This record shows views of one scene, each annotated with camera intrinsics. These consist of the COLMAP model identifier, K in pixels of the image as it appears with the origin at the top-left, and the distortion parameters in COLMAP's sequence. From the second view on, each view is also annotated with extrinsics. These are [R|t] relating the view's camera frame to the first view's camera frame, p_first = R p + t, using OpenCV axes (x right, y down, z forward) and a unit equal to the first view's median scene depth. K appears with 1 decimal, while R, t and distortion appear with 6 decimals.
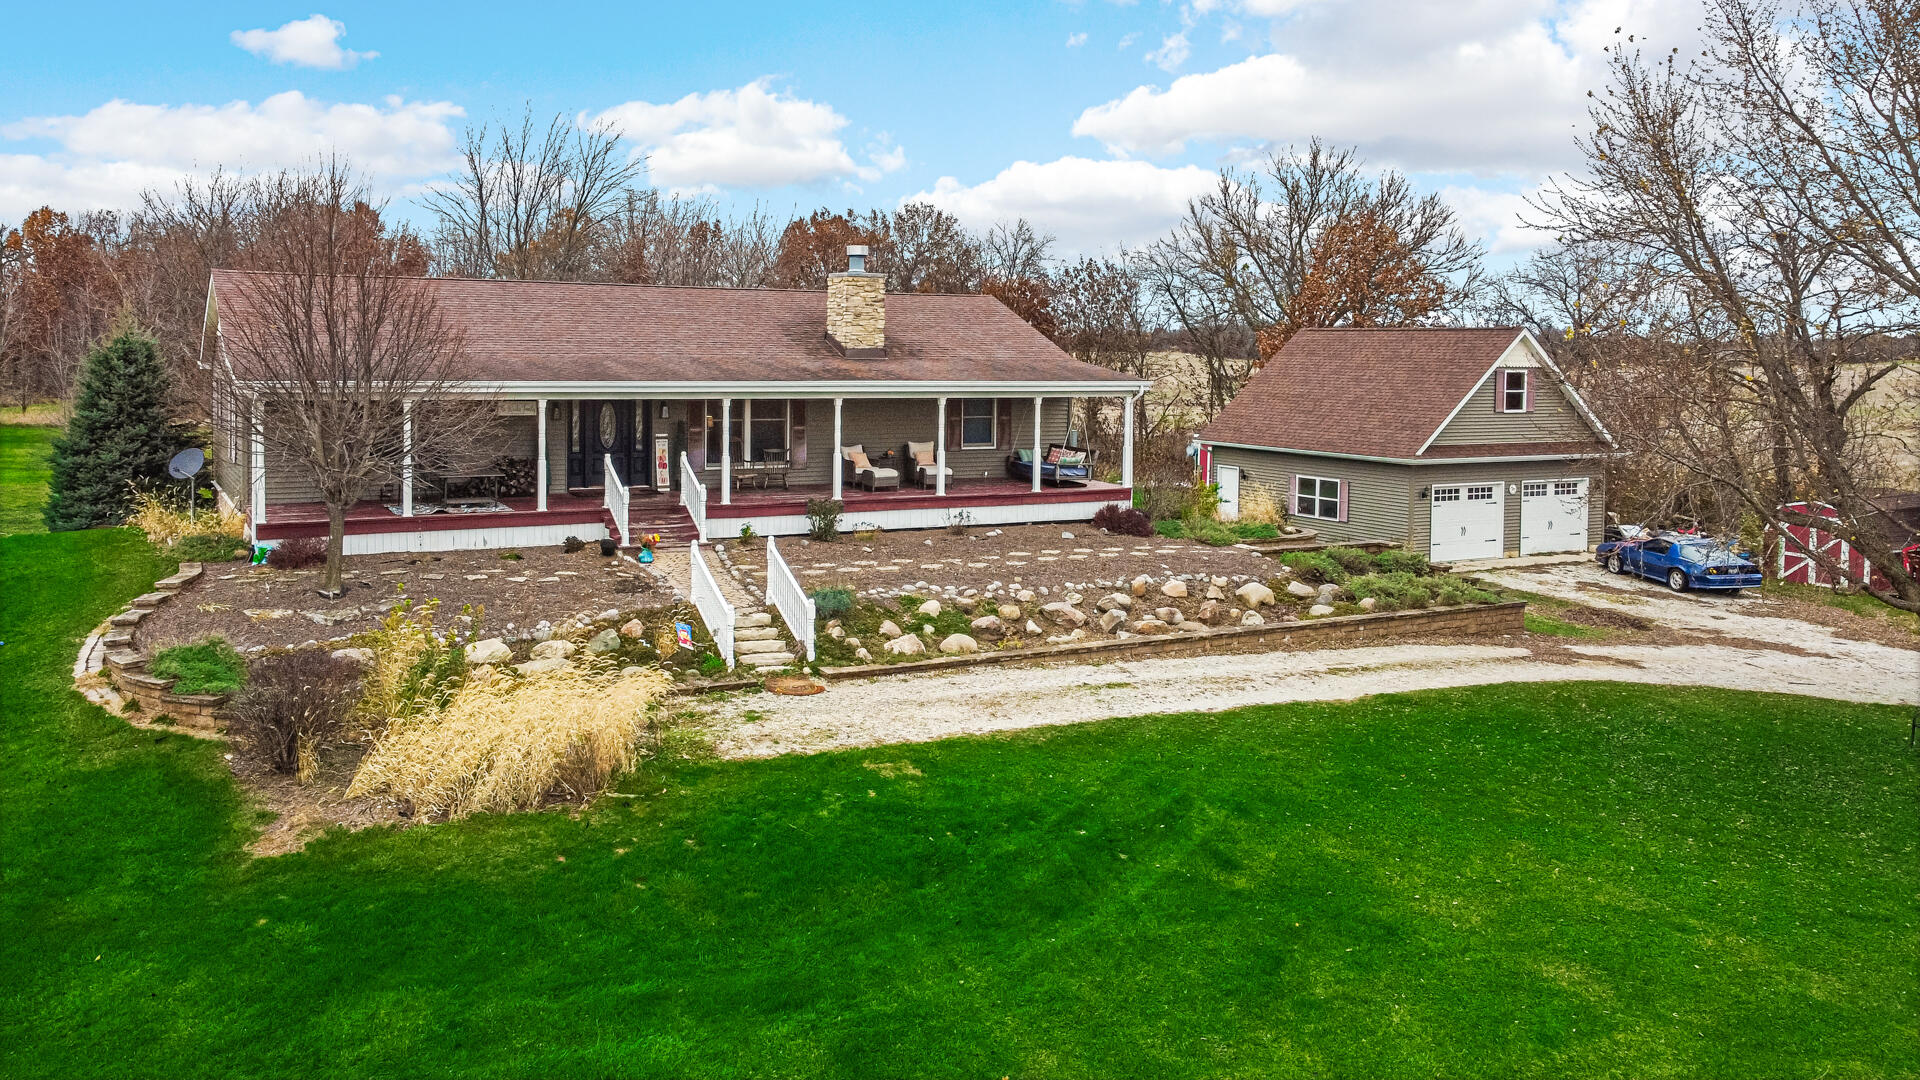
lens RADIAL K [[1392.8, 0, 959.8], [0, 1392.8, 538.0], [0, 0, 1]] dist [0.006869, 0.000002]
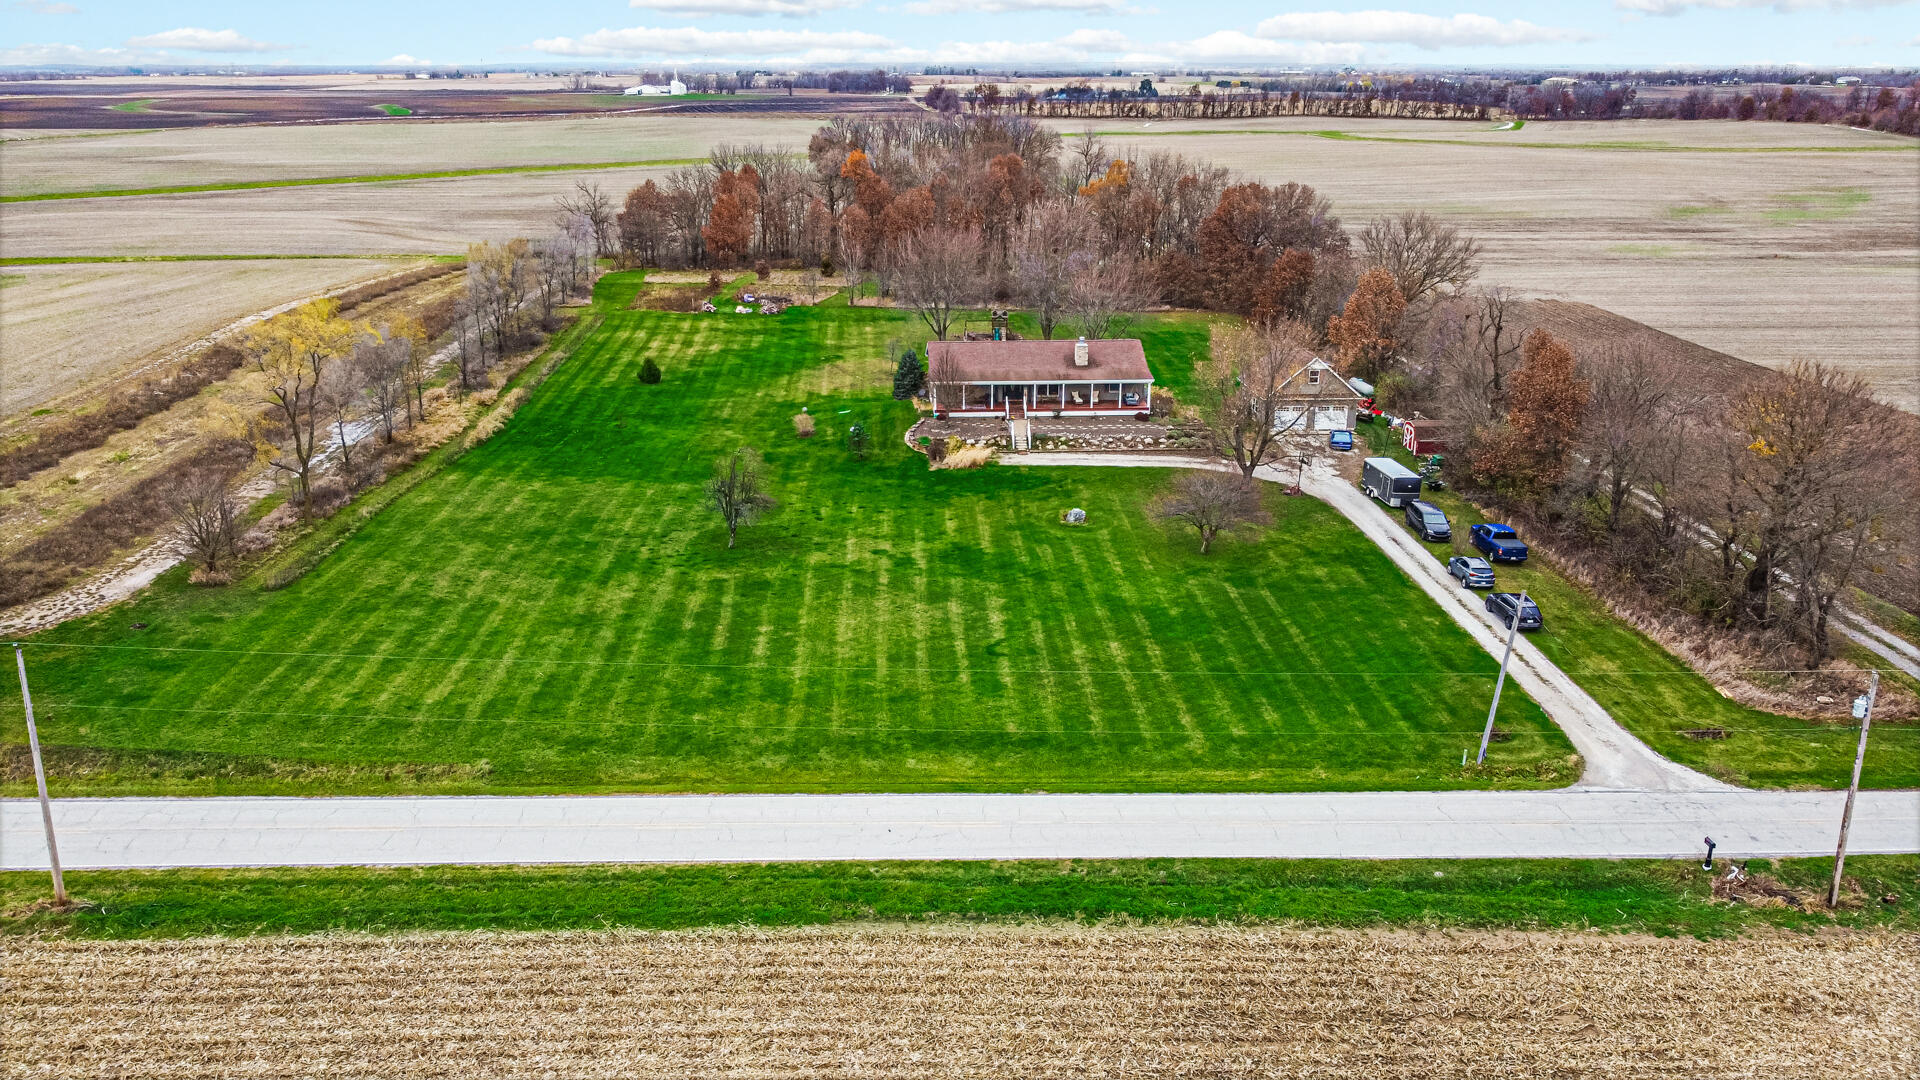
lens RADIAL K [[1392.8, 0, 959.2], [0, 1392.8, 540.0], [0, 0, 1]] dist [0.006869, 0.000002]
pose [[0.889033, 0.126079, -0.440141, 1.668817], [-0.041179, 0.979460, 0.197390, -0.494574], [0.455987, -0.157361, 0.875964, -3.104818]]
